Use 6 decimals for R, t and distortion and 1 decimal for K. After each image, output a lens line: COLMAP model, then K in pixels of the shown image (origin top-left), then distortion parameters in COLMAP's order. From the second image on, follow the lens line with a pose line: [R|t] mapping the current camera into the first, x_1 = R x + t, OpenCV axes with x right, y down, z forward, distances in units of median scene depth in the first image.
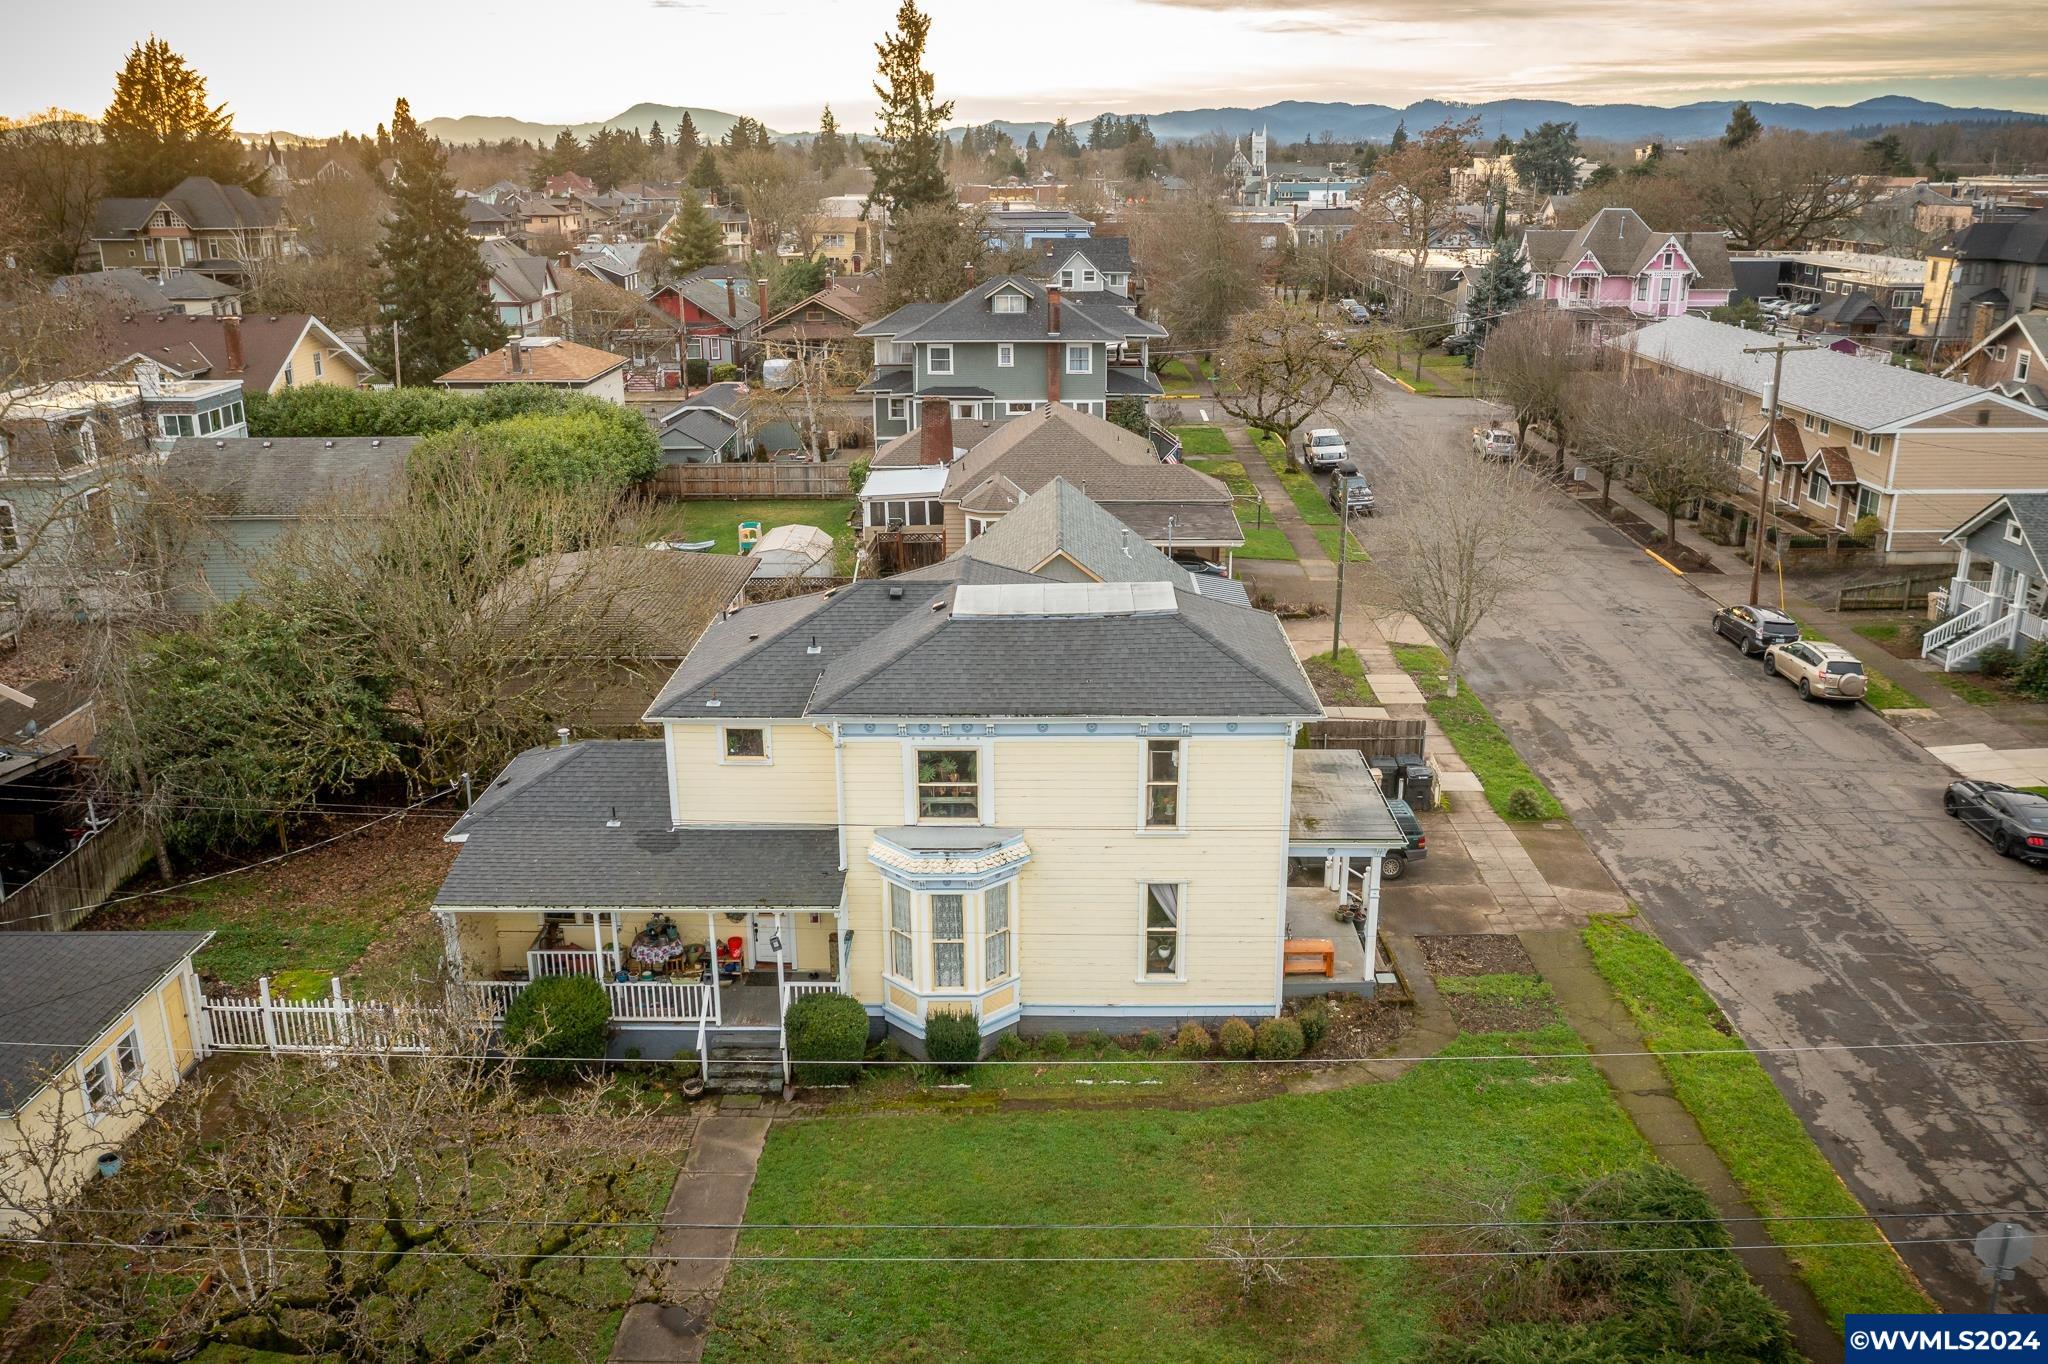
lens RADIAL K [[1683.5, 0, 1024.0], [0, 1683.5, 682.0], [0, 0, 1]] dist [-0.027290, 0.012175]
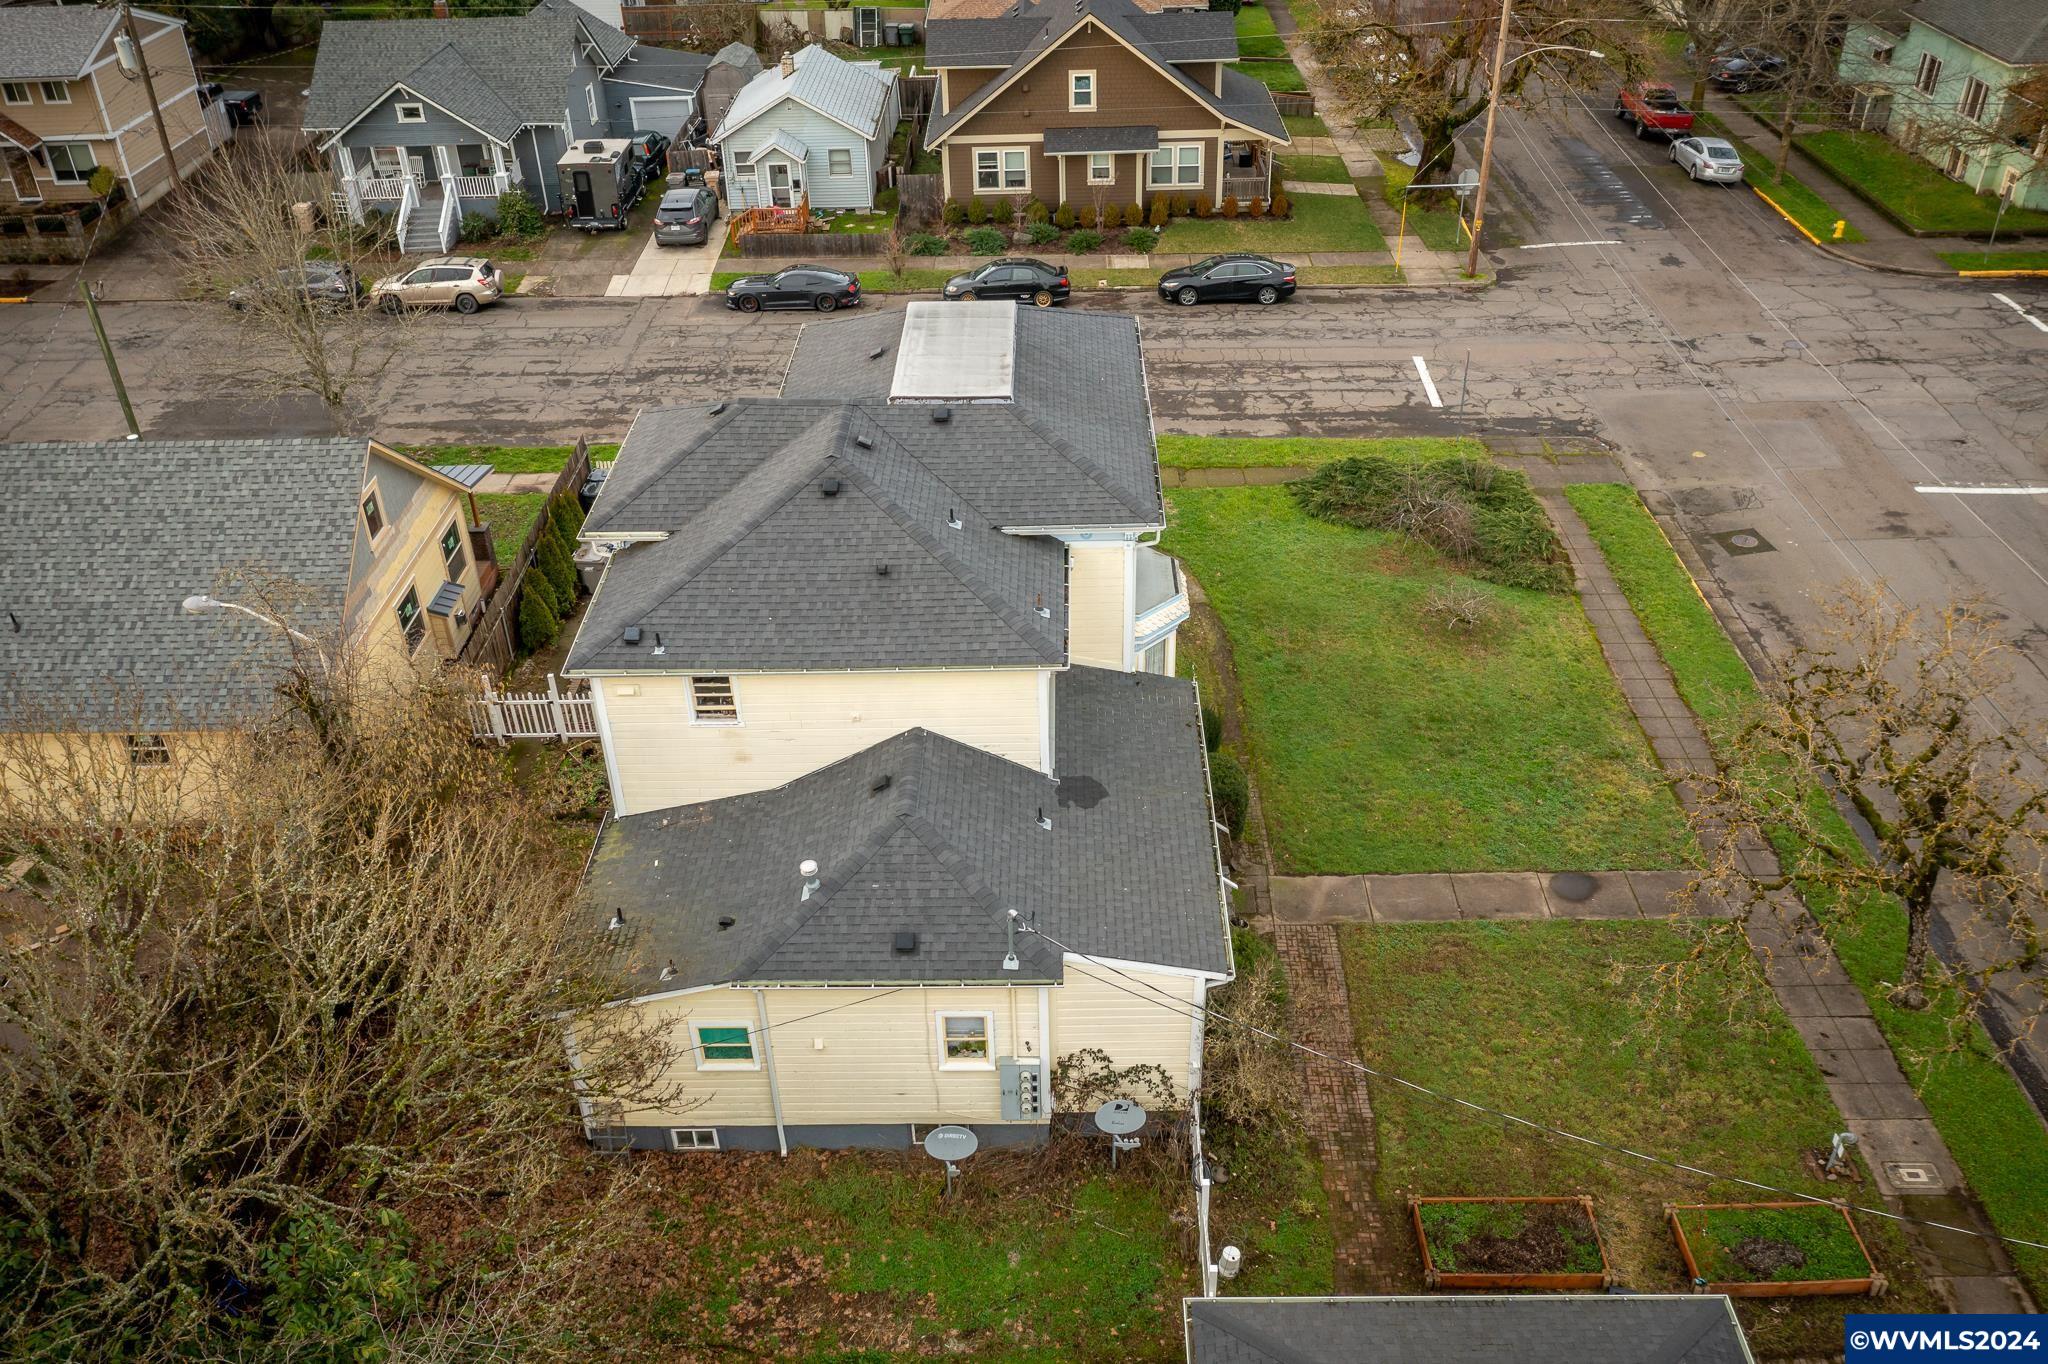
lens RADIAL K [[1640.3, 0, 1024.0], [0, 1640.3, 682.0], [0, 0, 1]] dist [-0.002039, -0.008814]
pose [[0.001890, -0.551831, 0.833954, -0.696529], [0.324442, 0.789181, 0.521470, -0.305677], [-0.945904, 0.269584, 0.180529, 0.707441]]
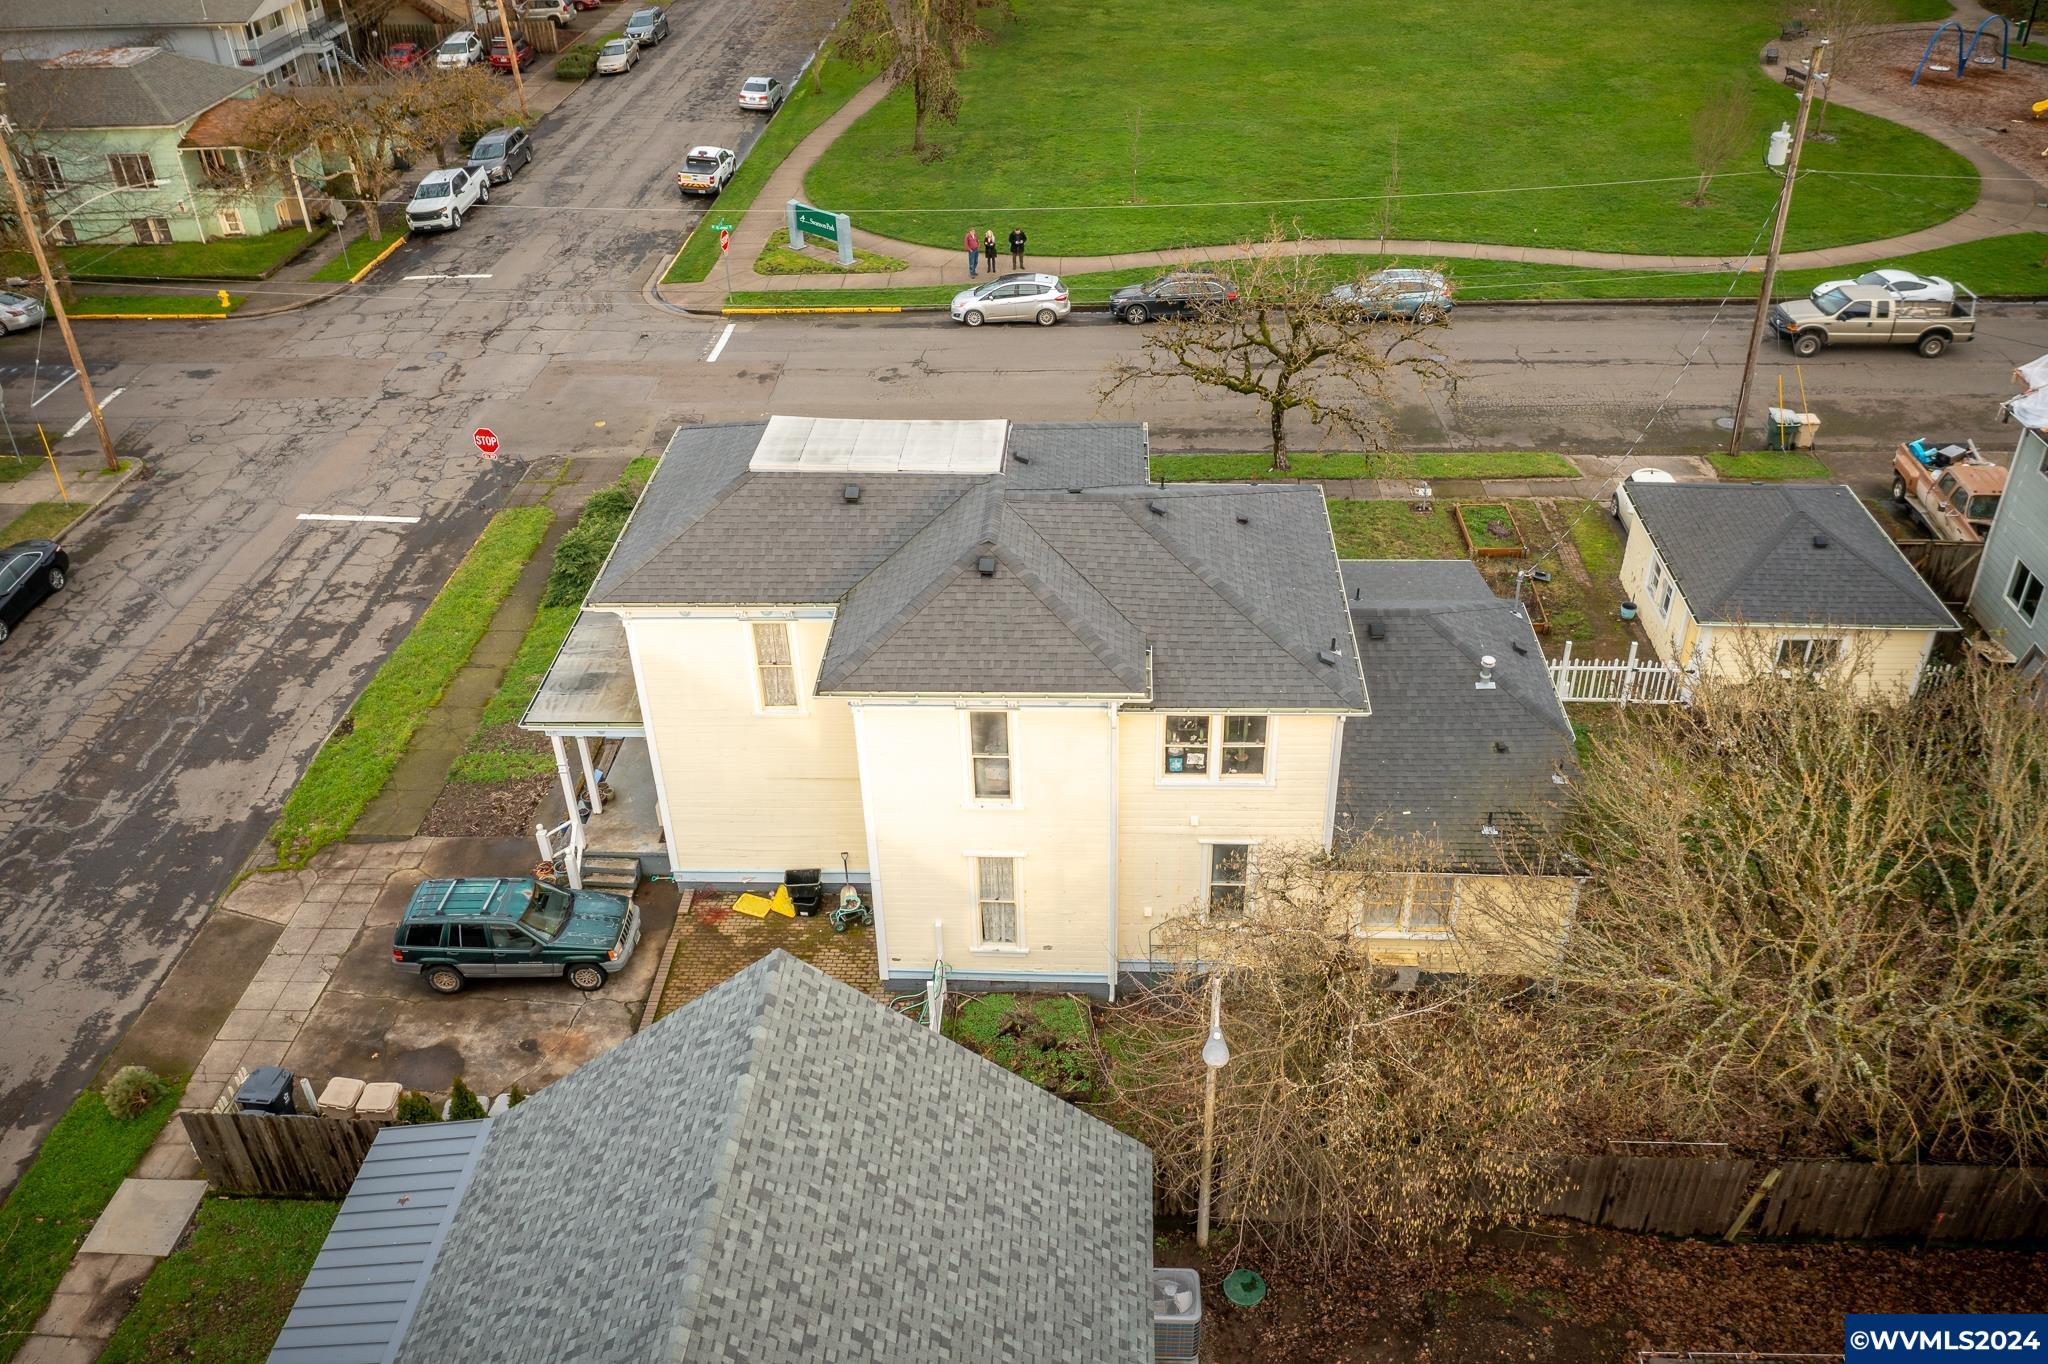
lens RADIAL K [[1628.0, 0, 1024.0], [0, 1628.0, 682.0], [0, 0, 1]] dist [-0.006206, 0.001089]
pose [[-0.998874, 0.005038, 0.047171, -0.074811], [0.039730, 0.632206, 0.773781, -0.534872], [-0.025924, 0.774784, -0.631694, 1.372418]]
